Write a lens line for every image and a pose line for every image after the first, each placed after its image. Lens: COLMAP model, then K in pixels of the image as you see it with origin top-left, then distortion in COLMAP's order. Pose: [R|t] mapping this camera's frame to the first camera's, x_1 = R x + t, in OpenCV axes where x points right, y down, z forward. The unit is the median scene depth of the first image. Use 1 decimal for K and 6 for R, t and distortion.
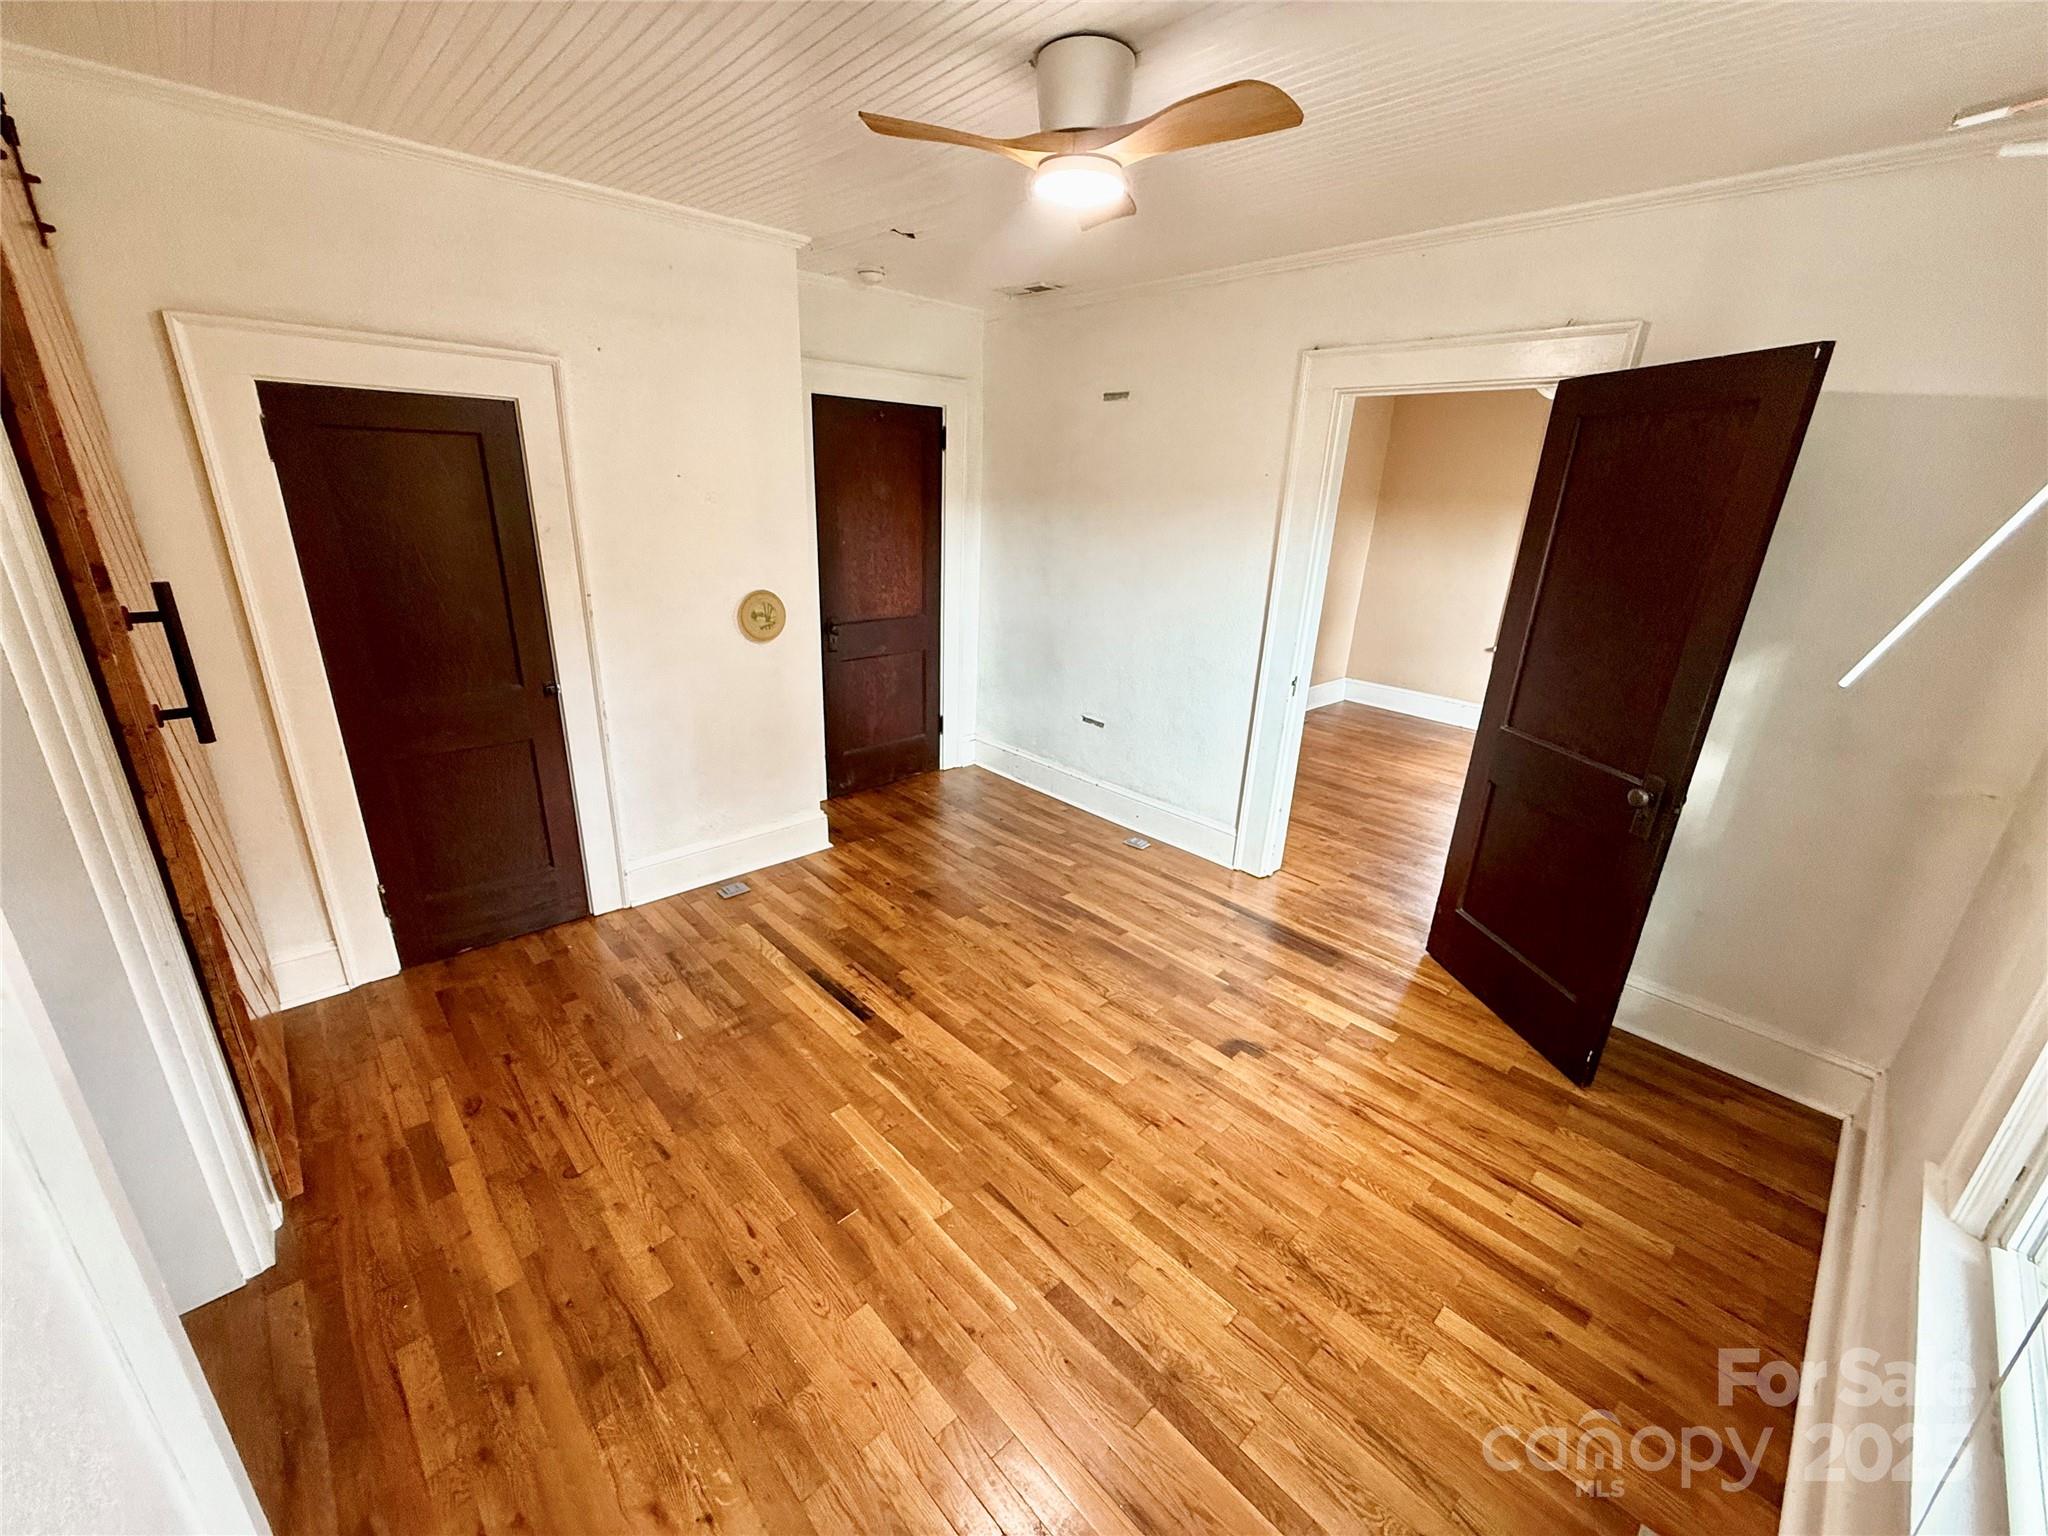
lens RADIAL K [[816.0, 0, 1016.8], [0, 816.0, 767.7], [0, 0, 1]] dist [-0.000725, 0.000666]
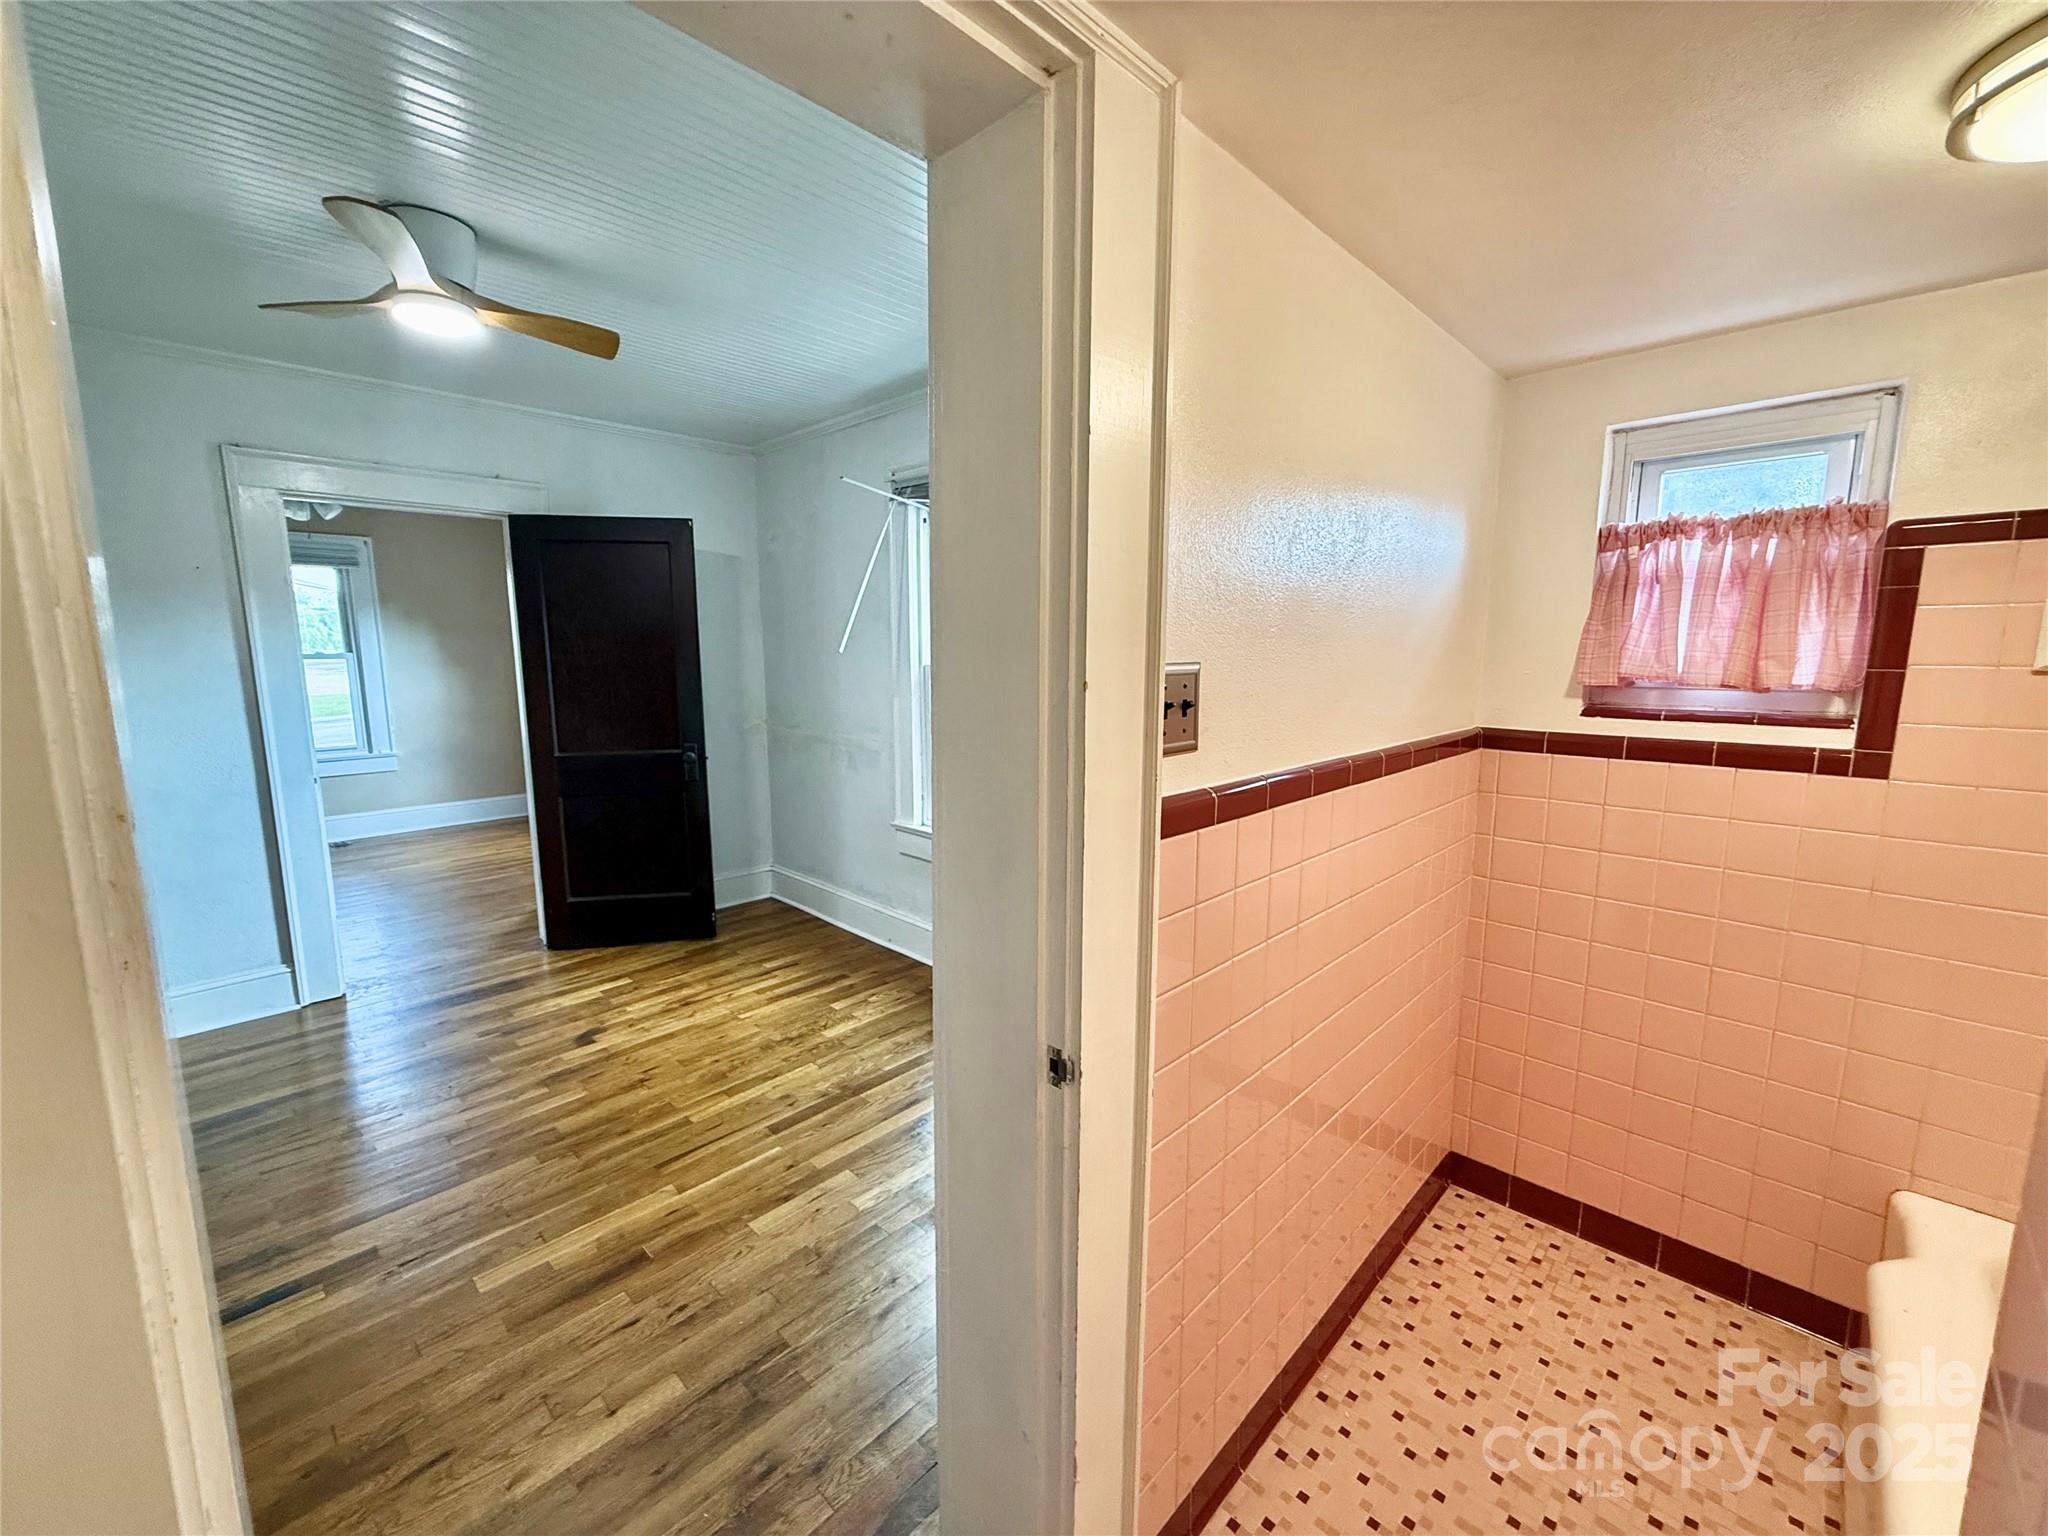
lens RADIAL K [[816.0, 0, 1018.2], [0, 816.0, 766.7], [0, 0, 1]] dist [-0.000725, 0.000666]
pose [[-0.048649, -0.181144, 0.982253, -0.861232], [0.331032, 0.924912, 0.186965, -0.032927], [-0.942365, 0.334252, 0.014969, 0.271811]]
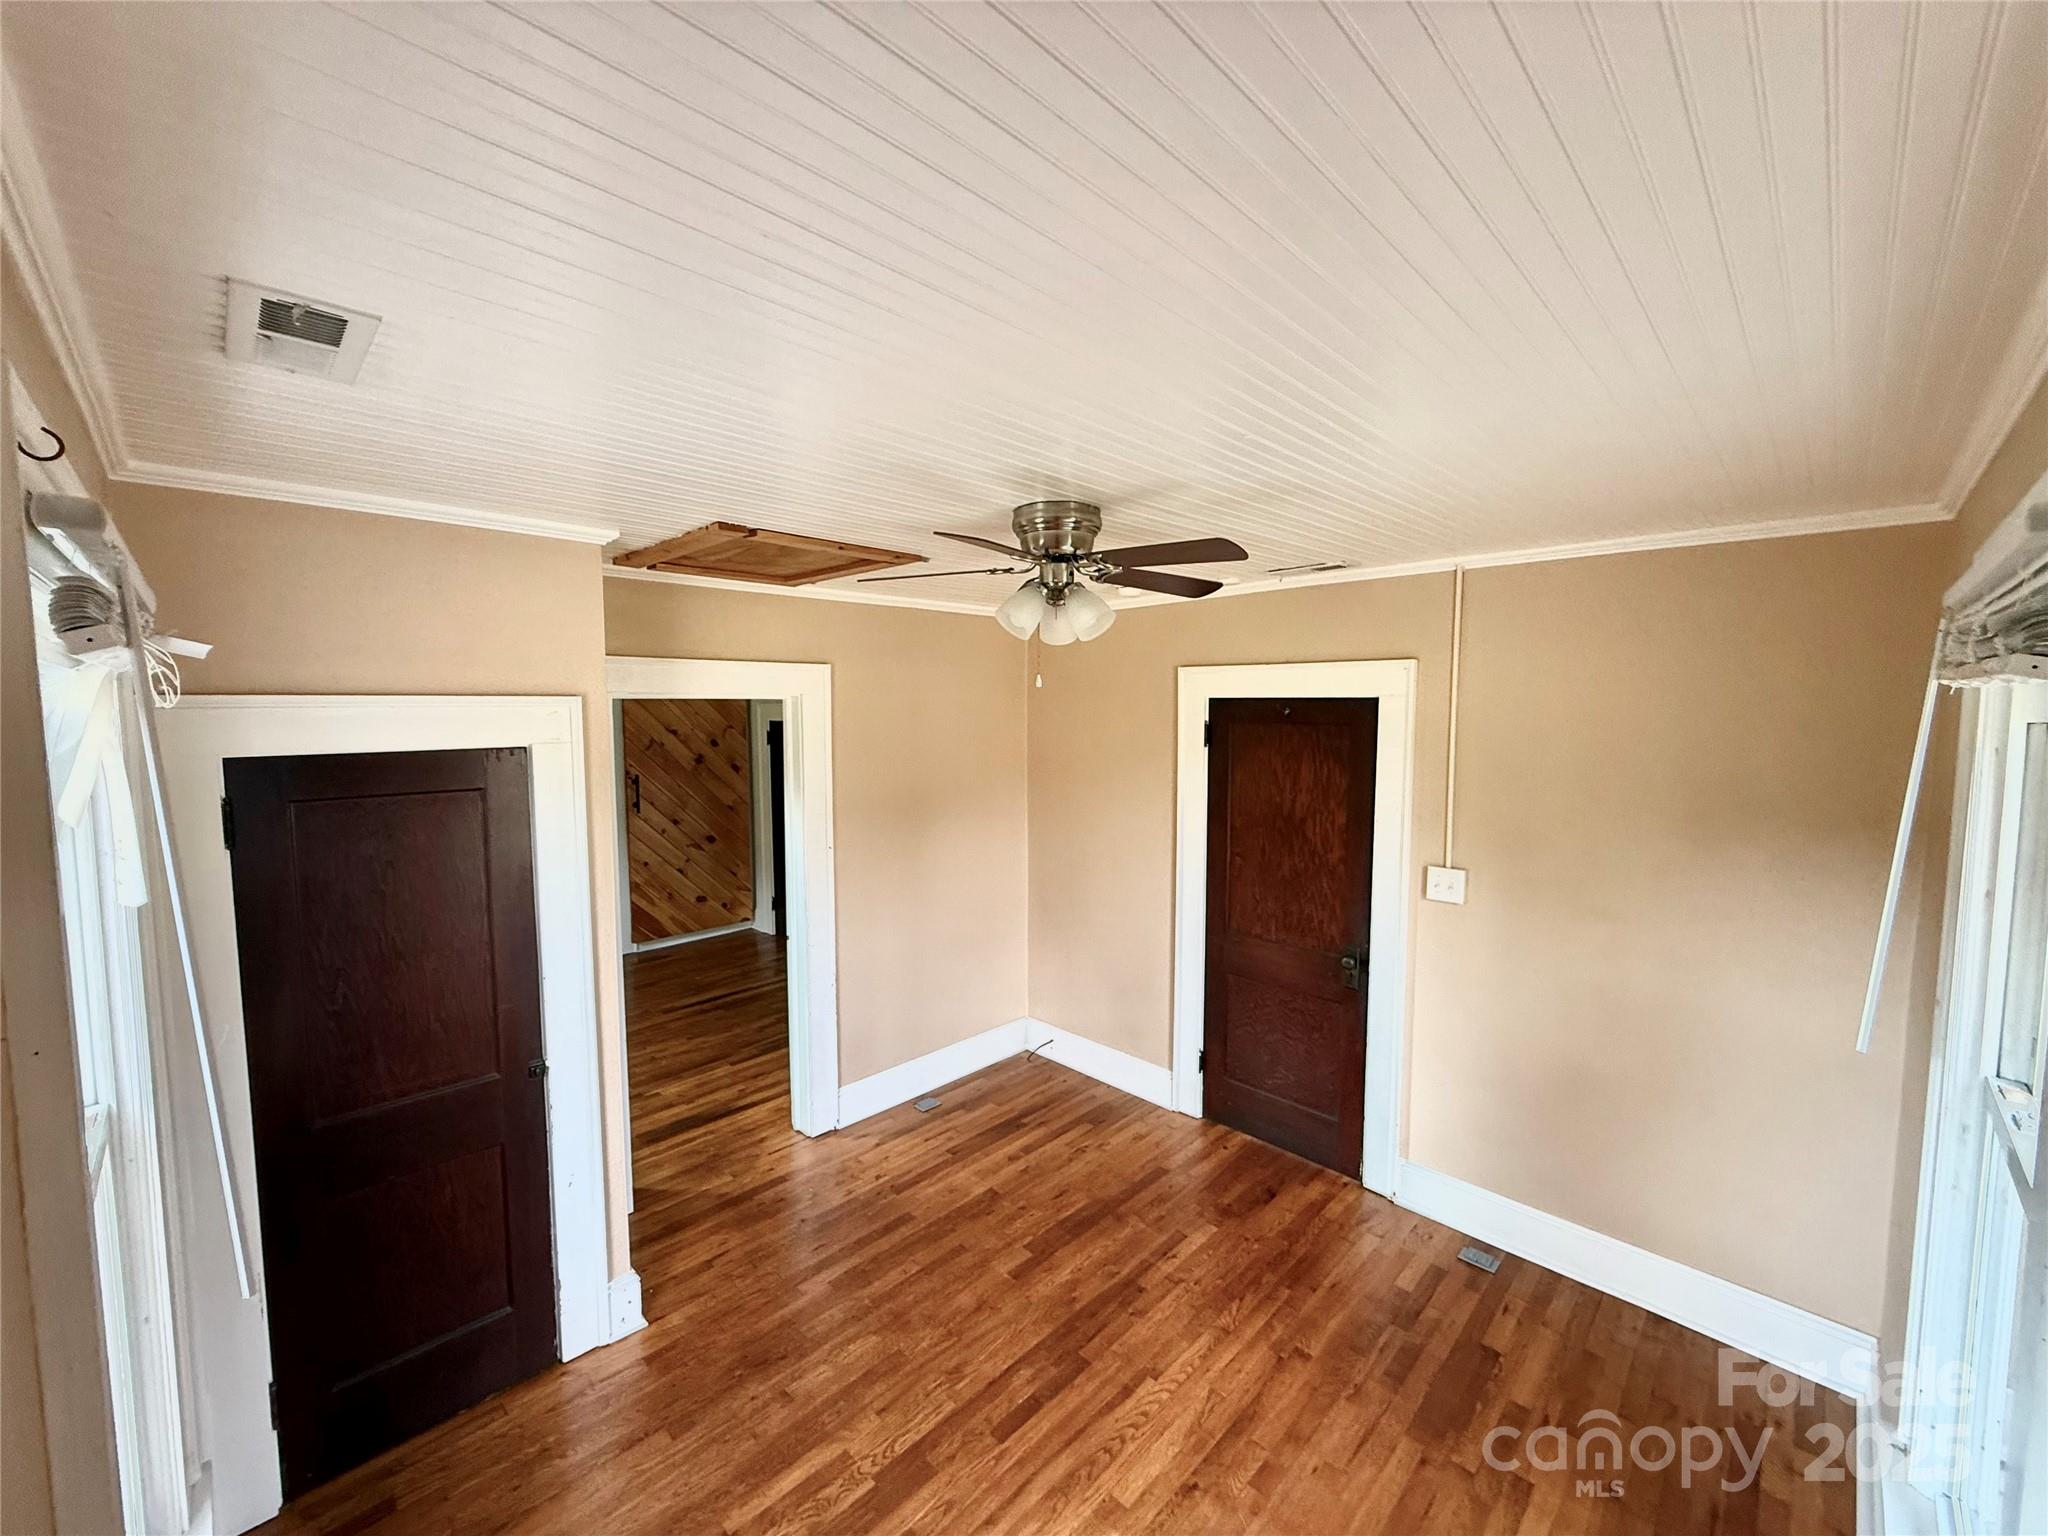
lens RADIAL K [[816.0, 0, 1016.7], [0, 816.0, 765.1], [0, 0, 1]] dist [-0.000725, 0.000666]
pose [[0.036438, 0.039823, -0.998542, 1.939028], [-0.328962, 0.943995, 0.025643, -0.609690], [0.943640, 0.327548, 0.047498, 1.561780]]
